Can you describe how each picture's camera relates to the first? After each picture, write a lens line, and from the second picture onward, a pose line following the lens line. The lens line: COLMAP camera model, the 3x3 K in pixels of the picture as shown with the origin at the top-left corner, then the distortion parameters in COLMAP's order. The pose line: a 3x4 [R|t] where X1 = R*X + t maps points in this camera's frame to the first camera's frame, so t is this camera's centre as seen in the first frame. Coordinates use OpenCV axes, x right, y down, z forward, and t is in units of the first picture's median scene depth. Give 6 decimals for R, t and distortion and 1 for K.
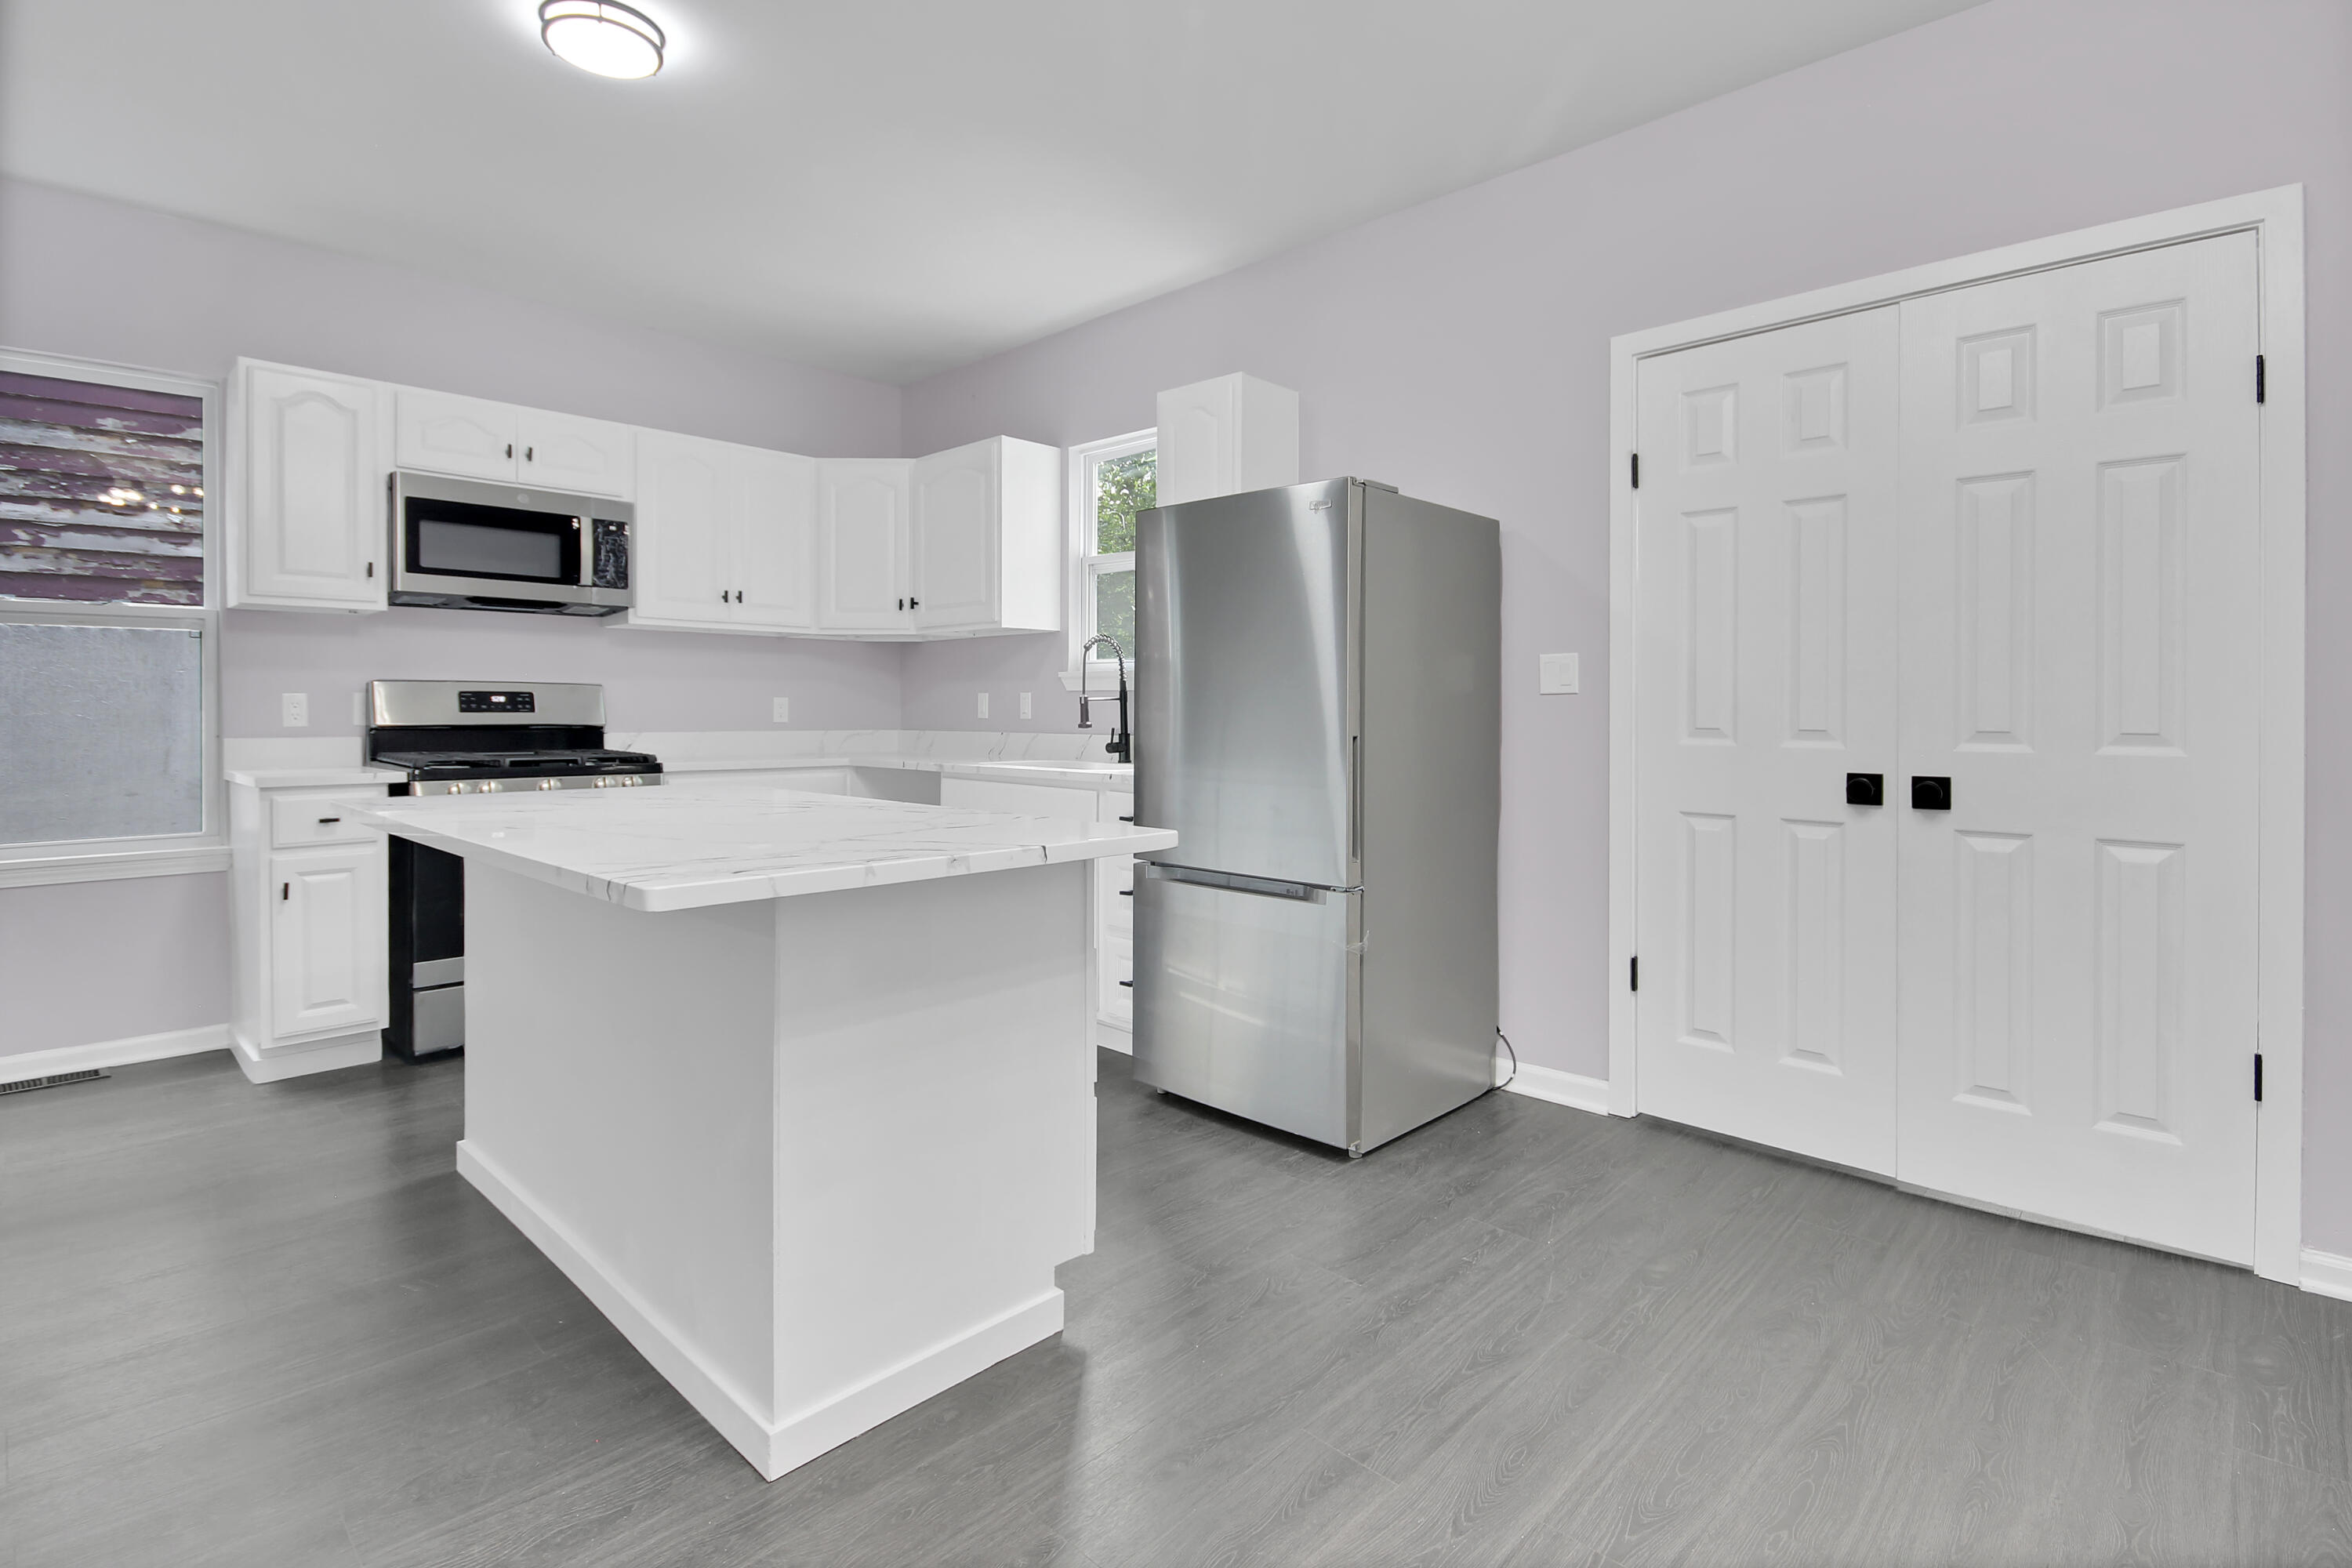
lens RADIAL K [[1128.4, 0, 1174.1], [0, 1128.4, 714.9], [0, 0, 1]] dist [-0.000315, -0.000943]
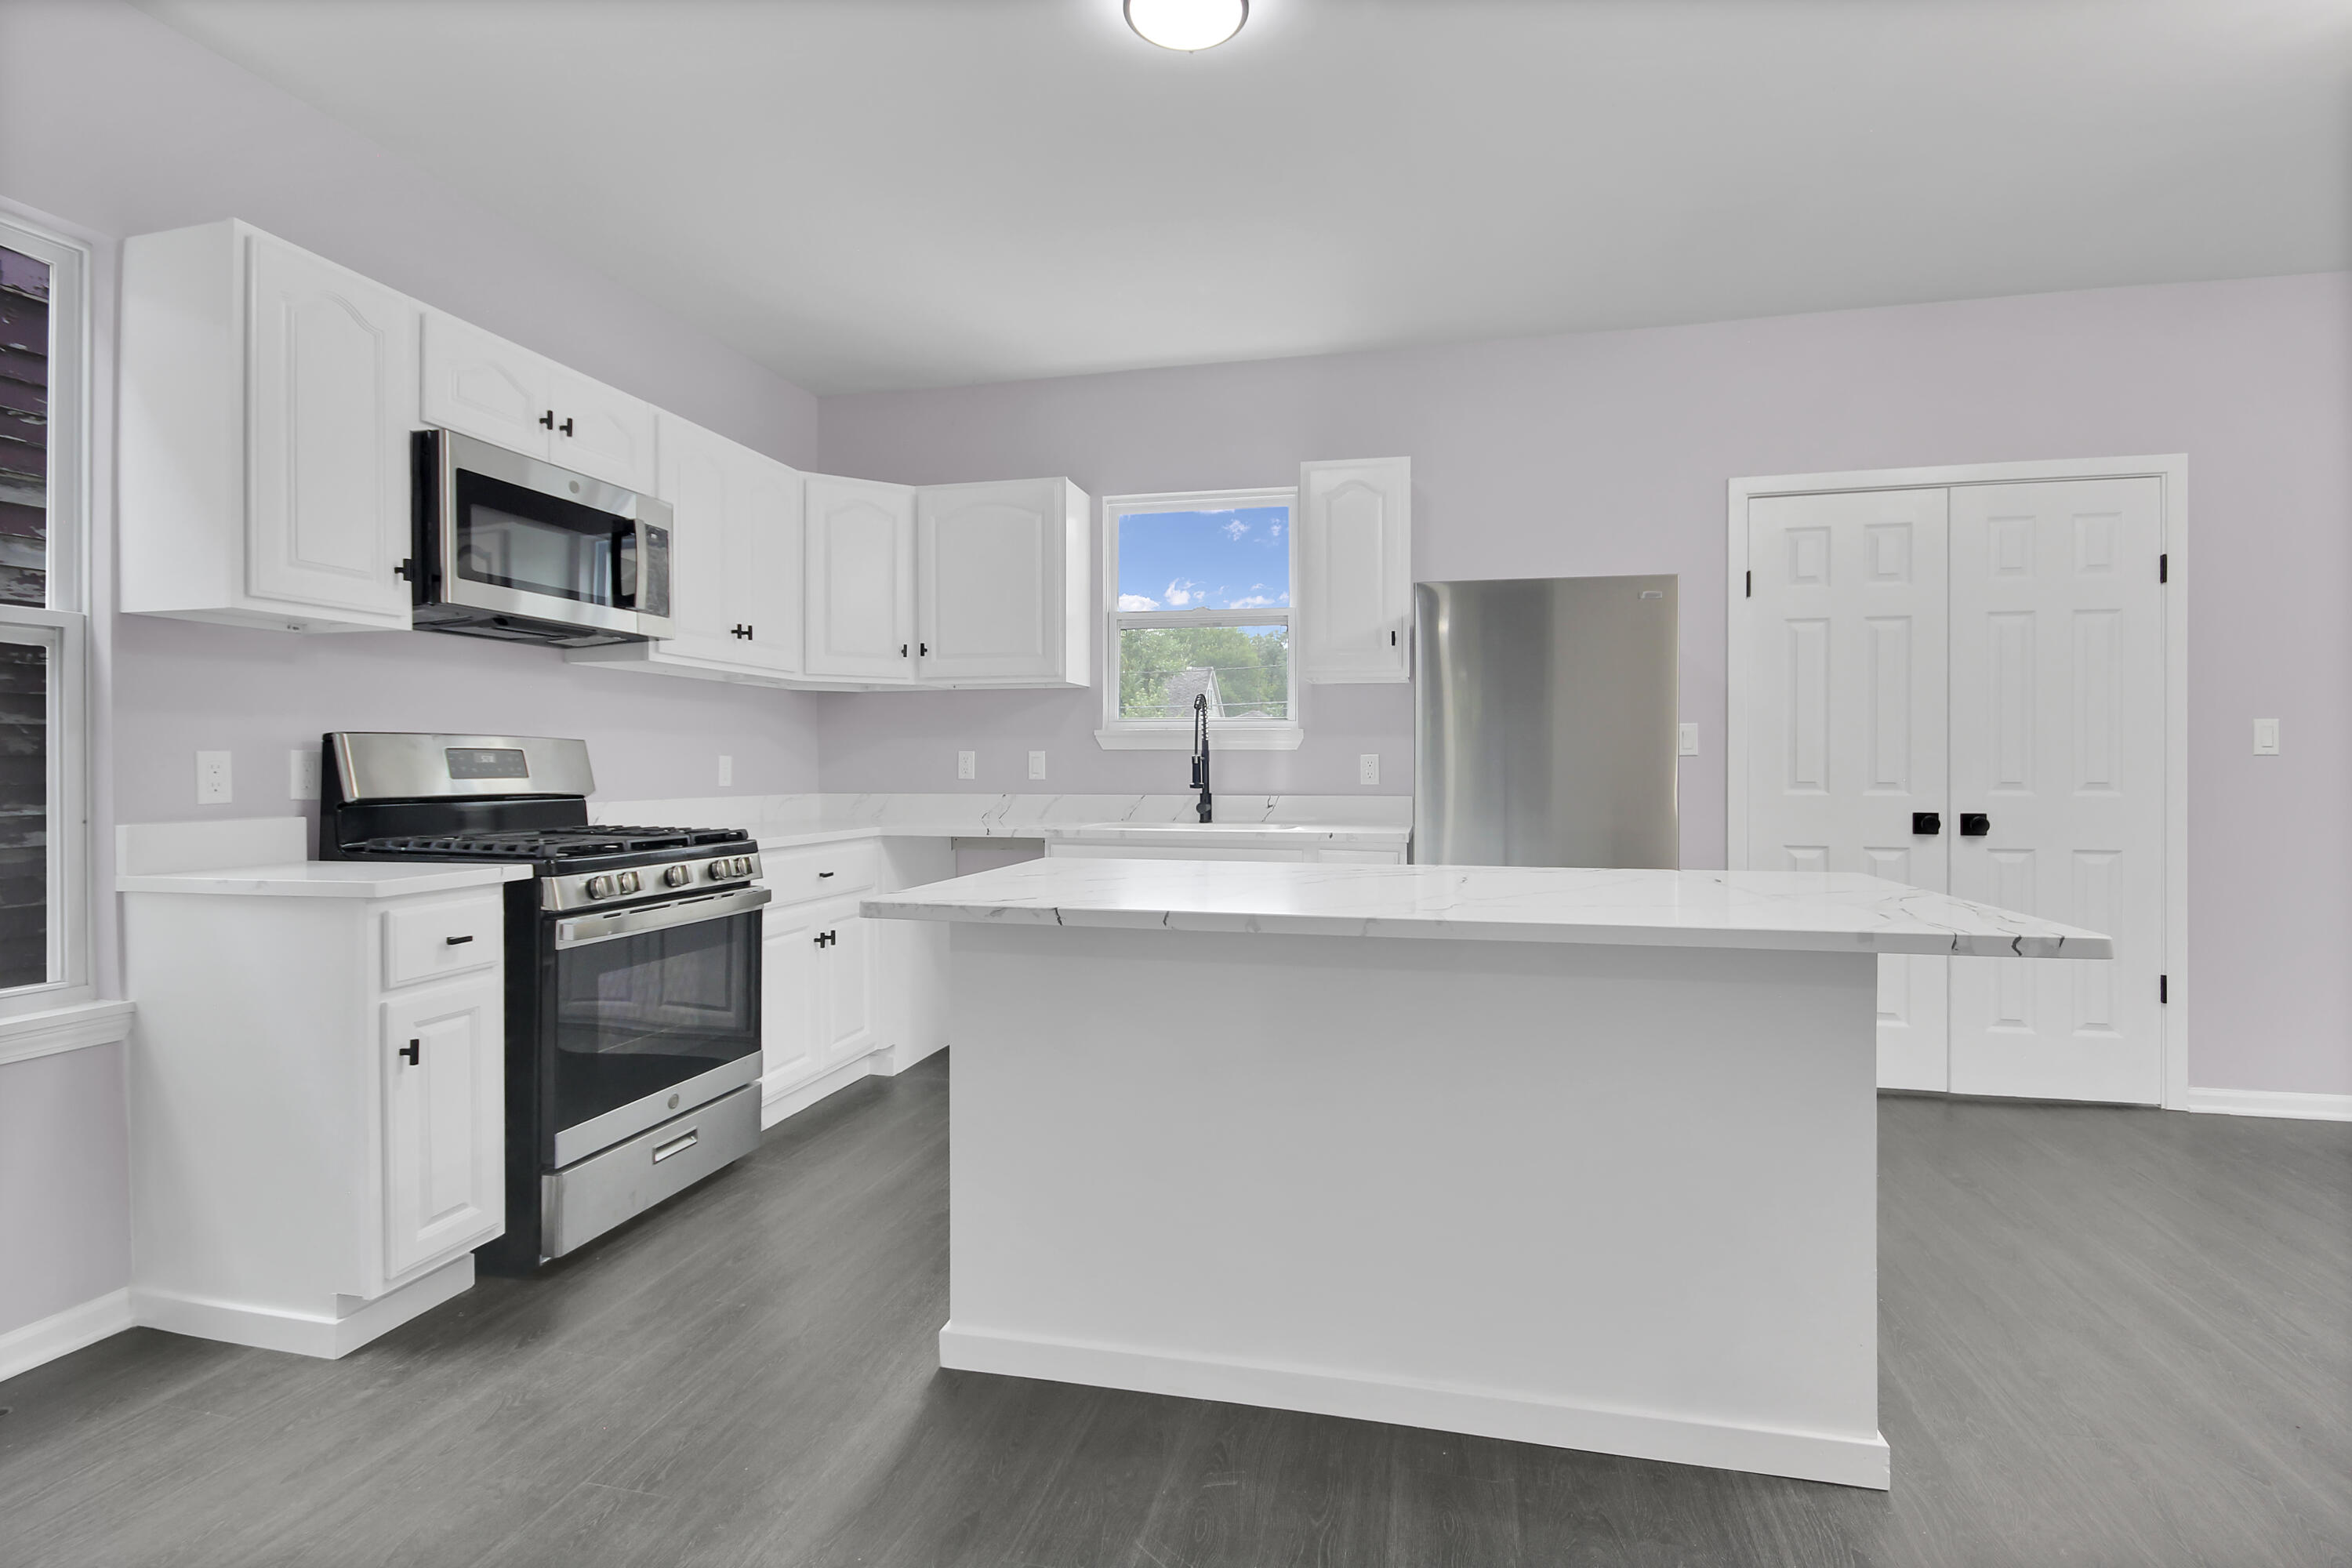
lens RADIAL K [[1118.8, 0, 1179.4], [0, 1118.8, 762.3], [0, 0, 1]] dist [-0.001185, 0.000089]
pose [[0.861727, -0.001940, 0.507369, -0.688235], [0.005651, 0.999967, -0.005775, -0.006624], [-0.507341, 0.007843, 0.861709, 0.193795]]
